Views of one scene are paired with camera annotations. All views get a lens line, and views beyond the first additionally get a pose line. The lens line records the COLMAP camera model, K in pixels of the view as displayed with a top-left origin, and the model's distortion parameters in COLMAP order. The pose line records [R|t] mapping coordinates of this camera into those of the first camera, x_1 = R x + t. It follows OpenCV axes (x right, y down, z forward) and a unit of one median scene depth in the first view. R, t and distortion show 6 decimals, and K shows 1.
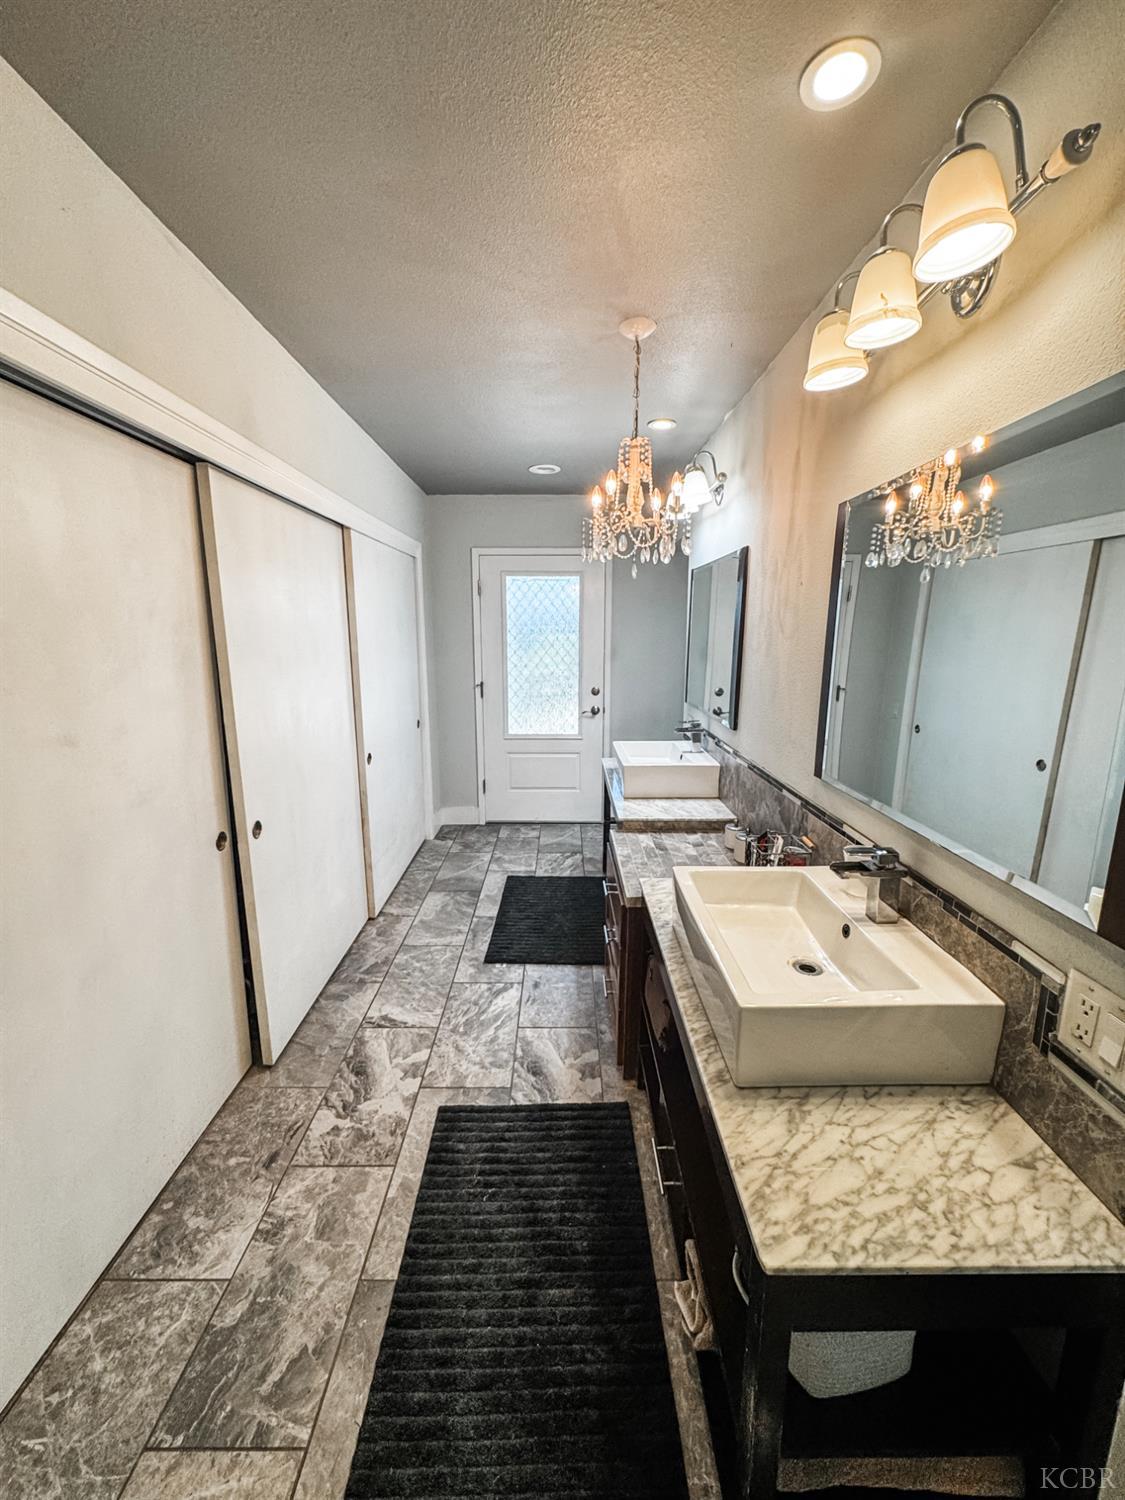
lens RADIAL K [[602.5, 0, 569.5], [0, 602.5, 758.0], [0, 0, 1]] dist [-0.004109, 0.000692]
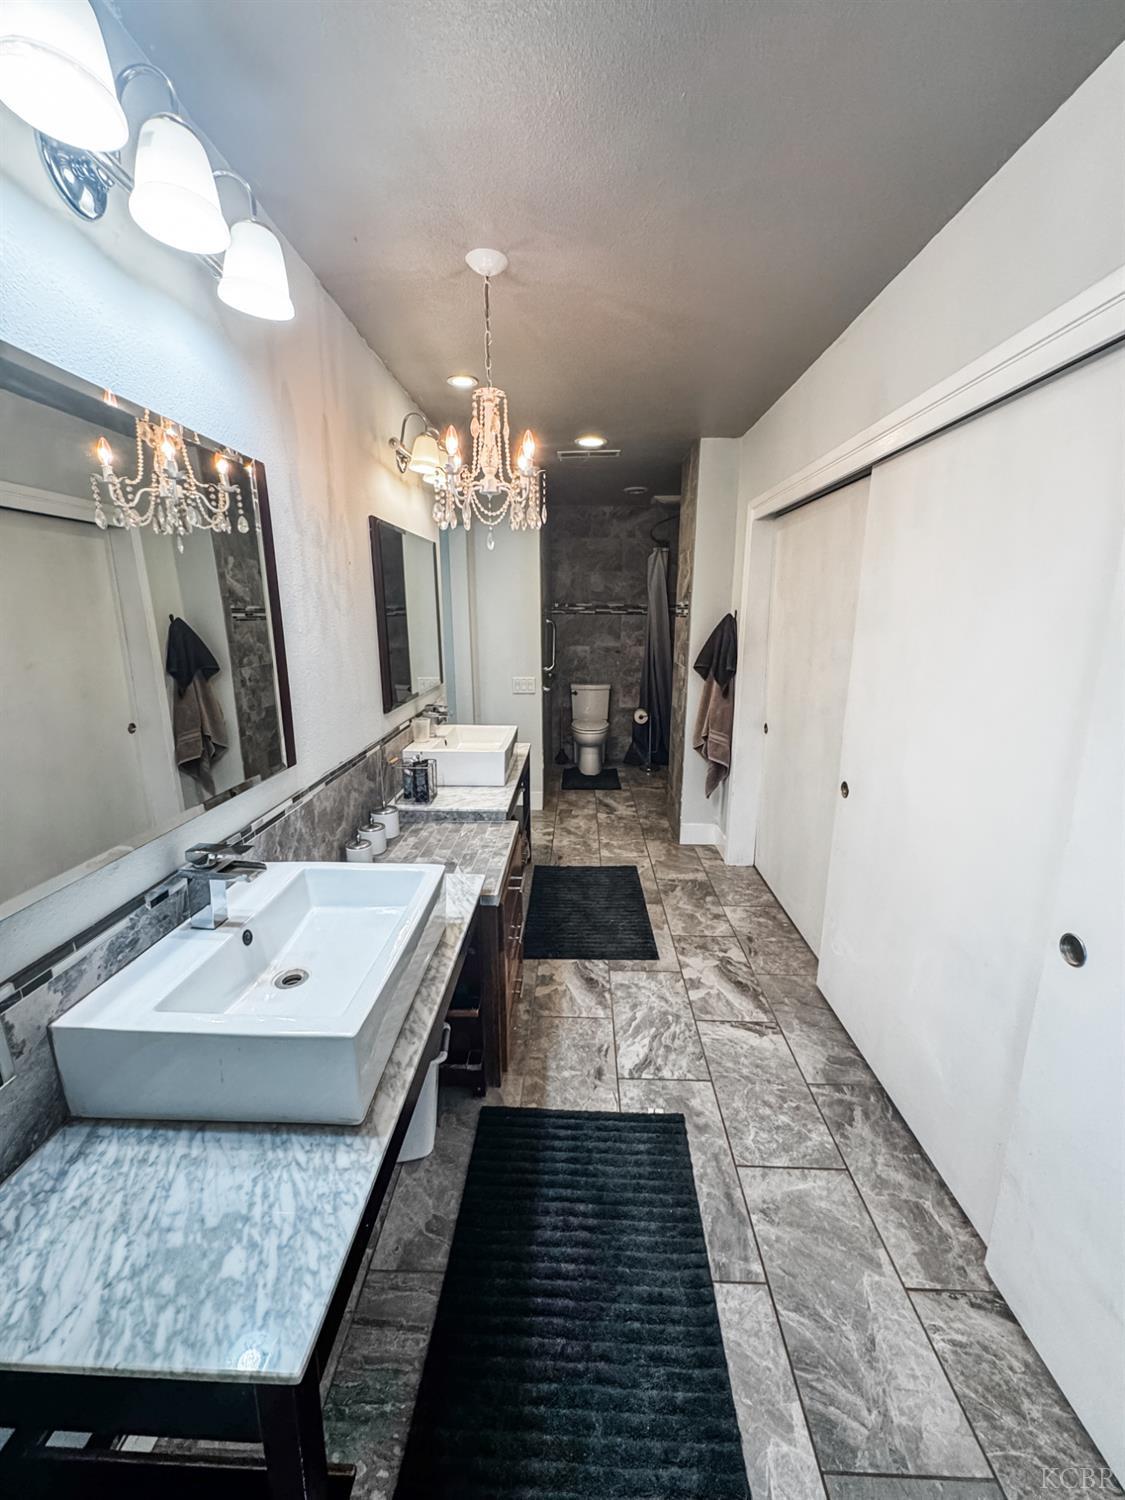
lens RADIAL K [[602.5, 0, 562.0], [0, 602.5, 744.5], [0, 0, 1]] dist [-0.004109, 0.000692]
pose [[-0.999146, -0.016878, 0.037720, -0.035304], [0.000342, 0.909376, 0.415974, -0.381766], [-0.041323, 0.415632, -0.908594, 1.810167]]
